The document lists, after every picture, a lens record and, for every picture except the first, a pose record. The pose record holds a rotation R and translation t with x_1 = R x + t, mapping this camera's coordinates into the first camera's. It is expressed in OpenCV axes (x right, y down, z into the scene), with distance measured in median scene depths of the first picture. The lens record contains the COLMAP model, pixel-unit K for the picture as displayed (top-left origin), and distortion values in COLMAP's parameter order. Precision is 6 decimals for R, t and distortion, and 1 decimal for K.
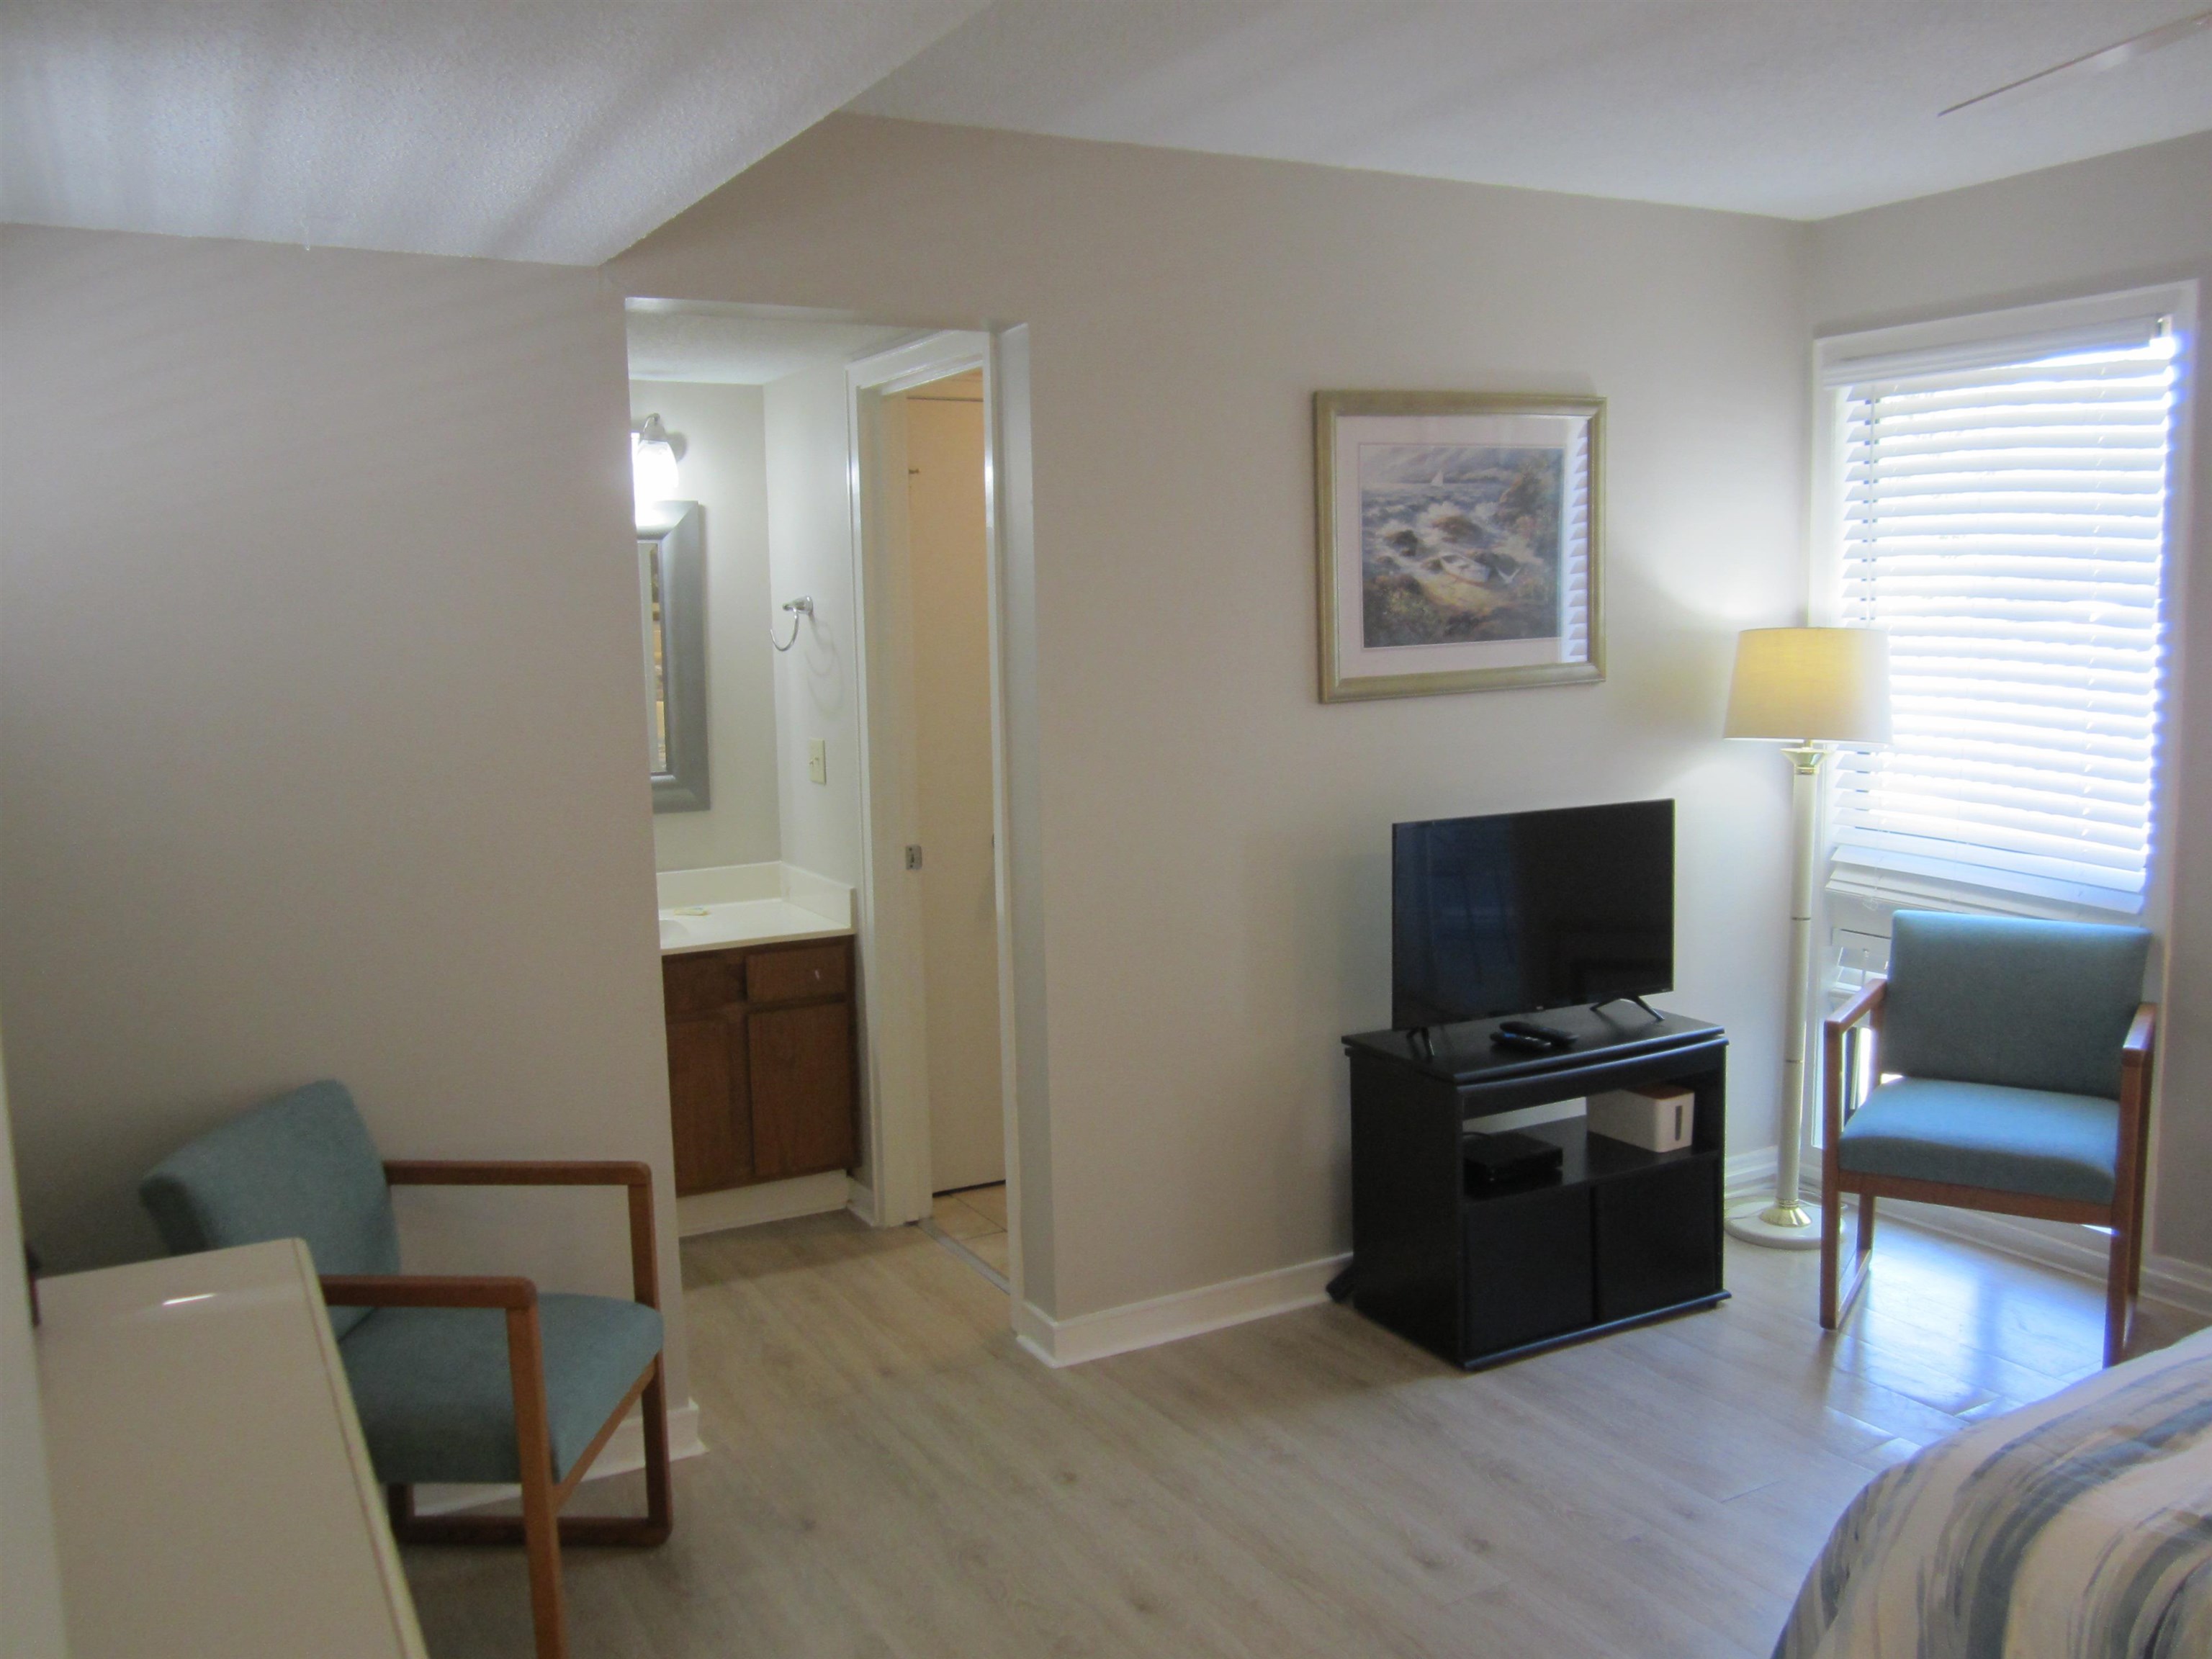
lens RADIAL K [[1817.4, 0, 1091.2], [0, 1817.4, 849.1], [0, 0, 1]] dist [-0.067760, 0.048241]
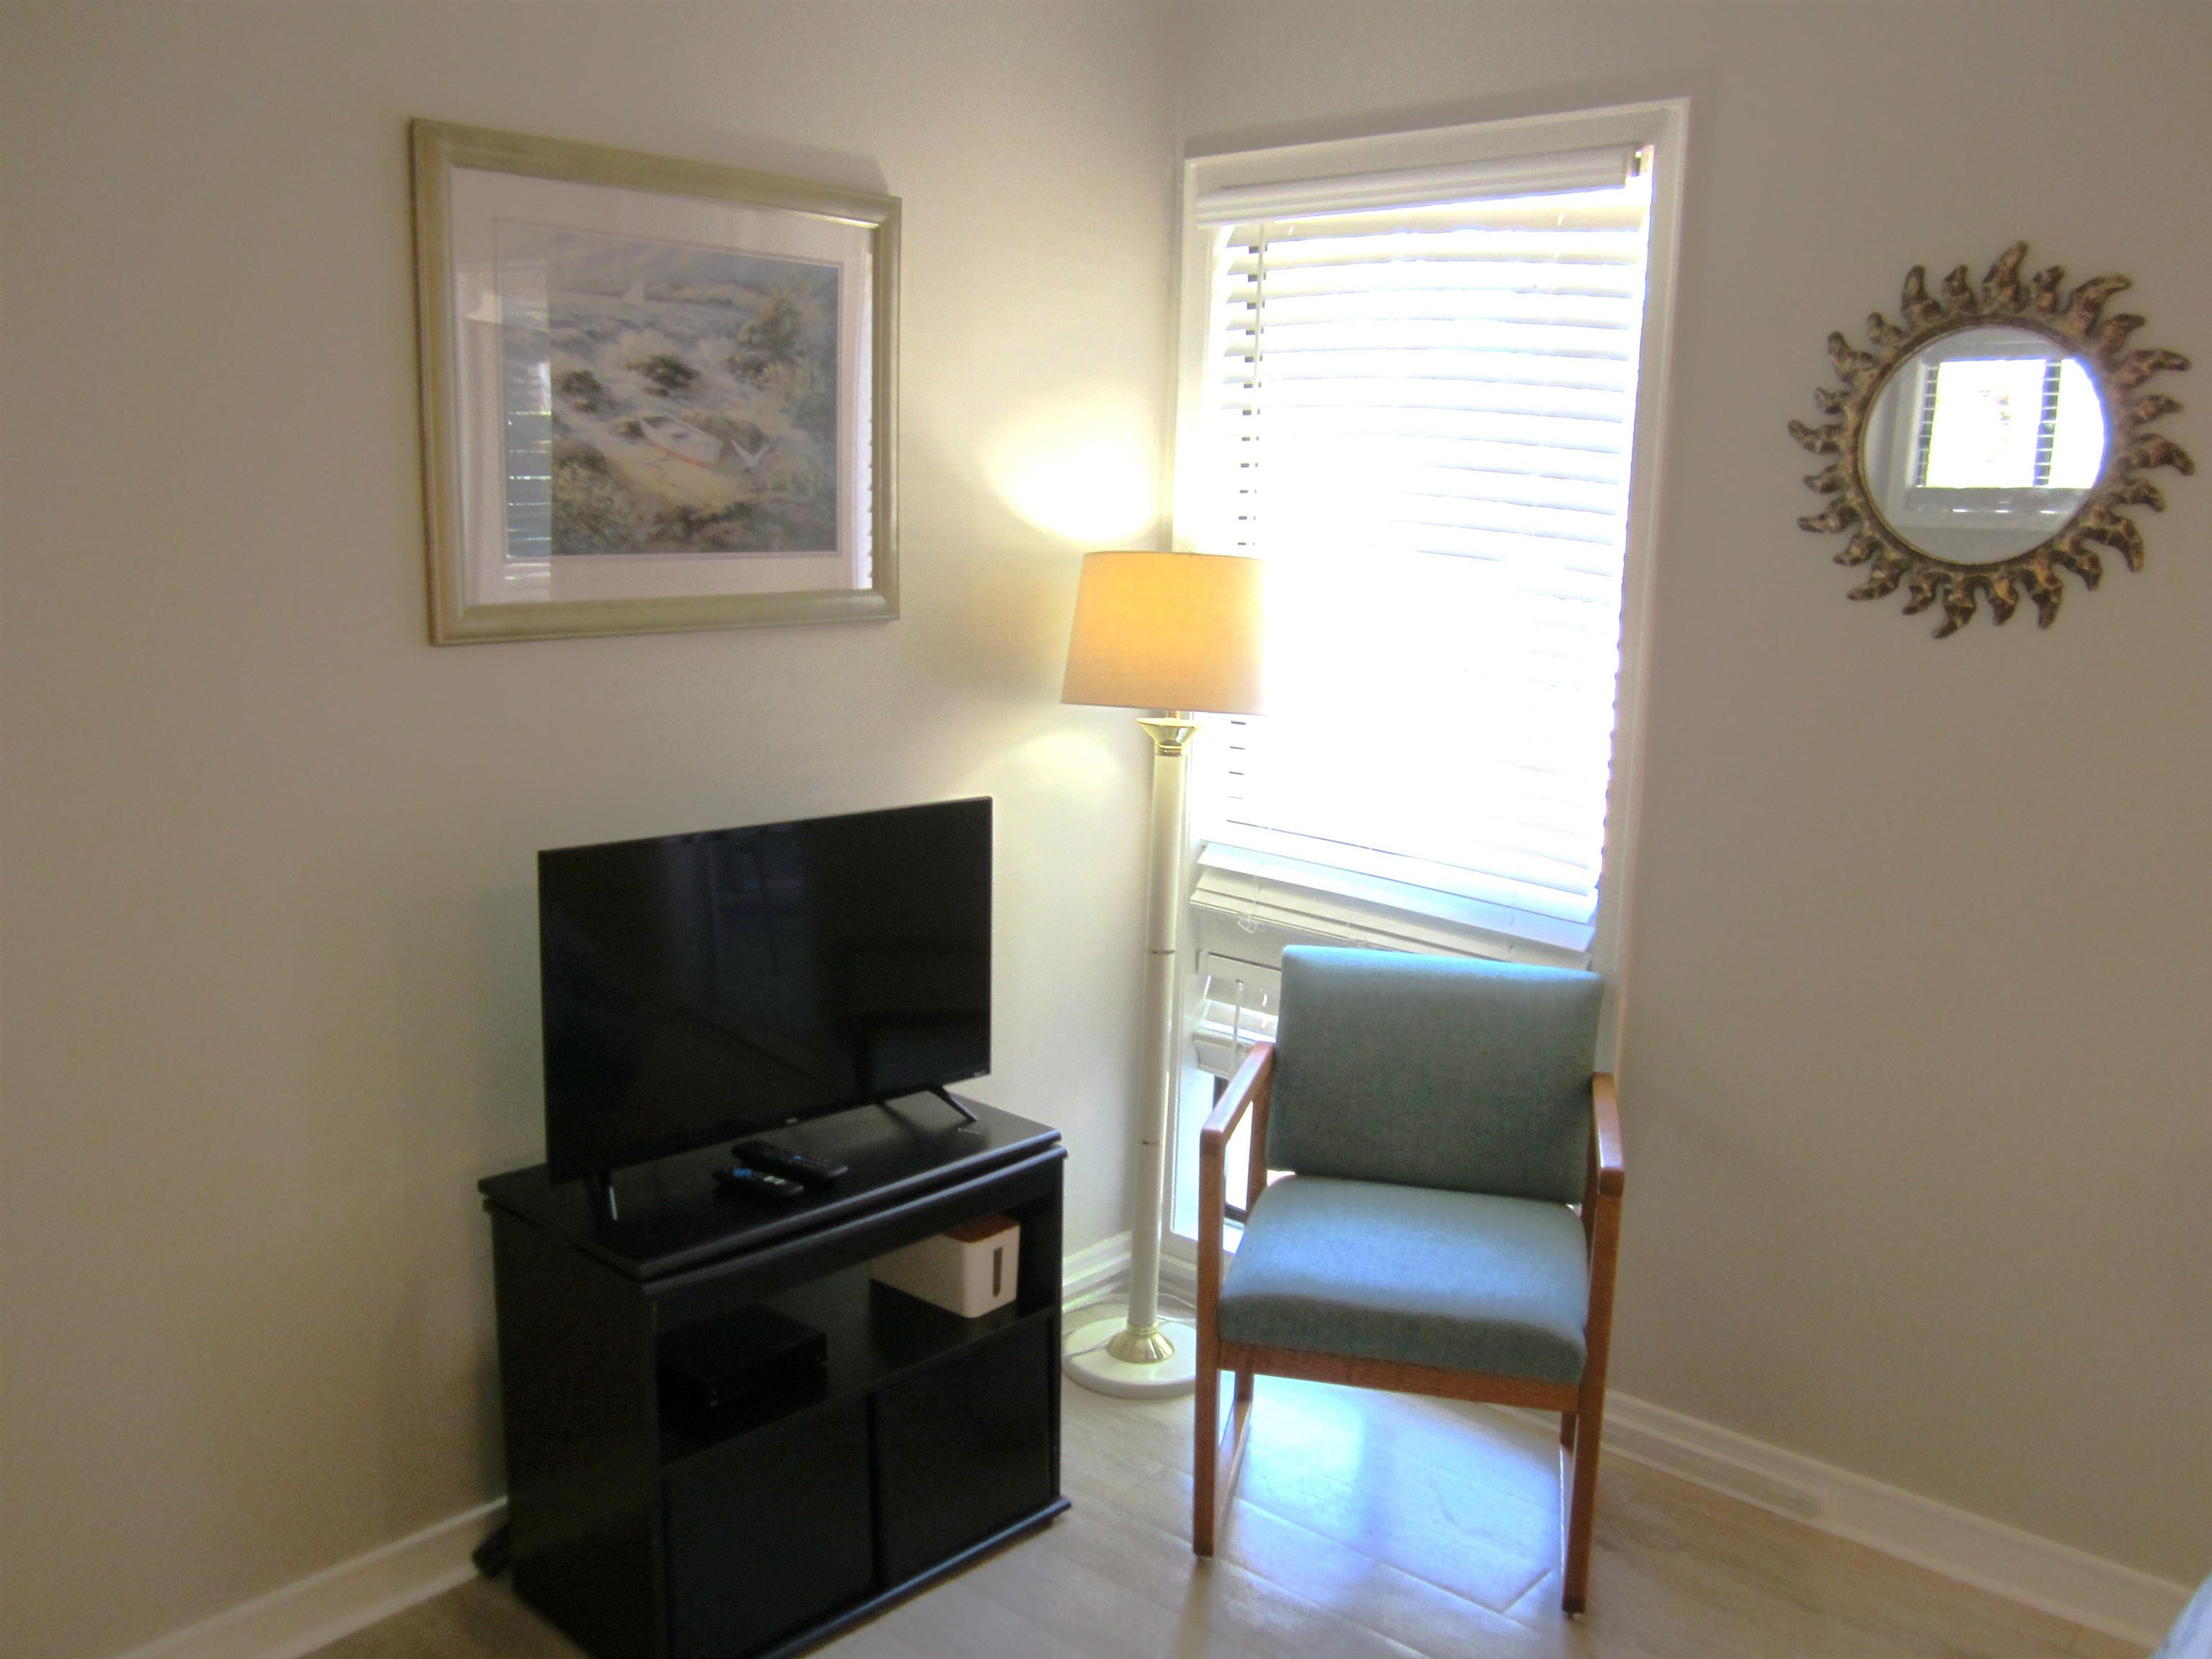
lens RADIAL K [[1821.3, 0, 1080.4], [0, 1821.3, 845.4], [0, 0, 1]] dist [-0.027004, -0.003422]
pose [[0.940839, -0.010288, 0.338699, 0.119125], [-0.005193, 0.998984, 0.044769, -0.039771], [-0.338815, -0.043879, 0.939829, 0.335899]]
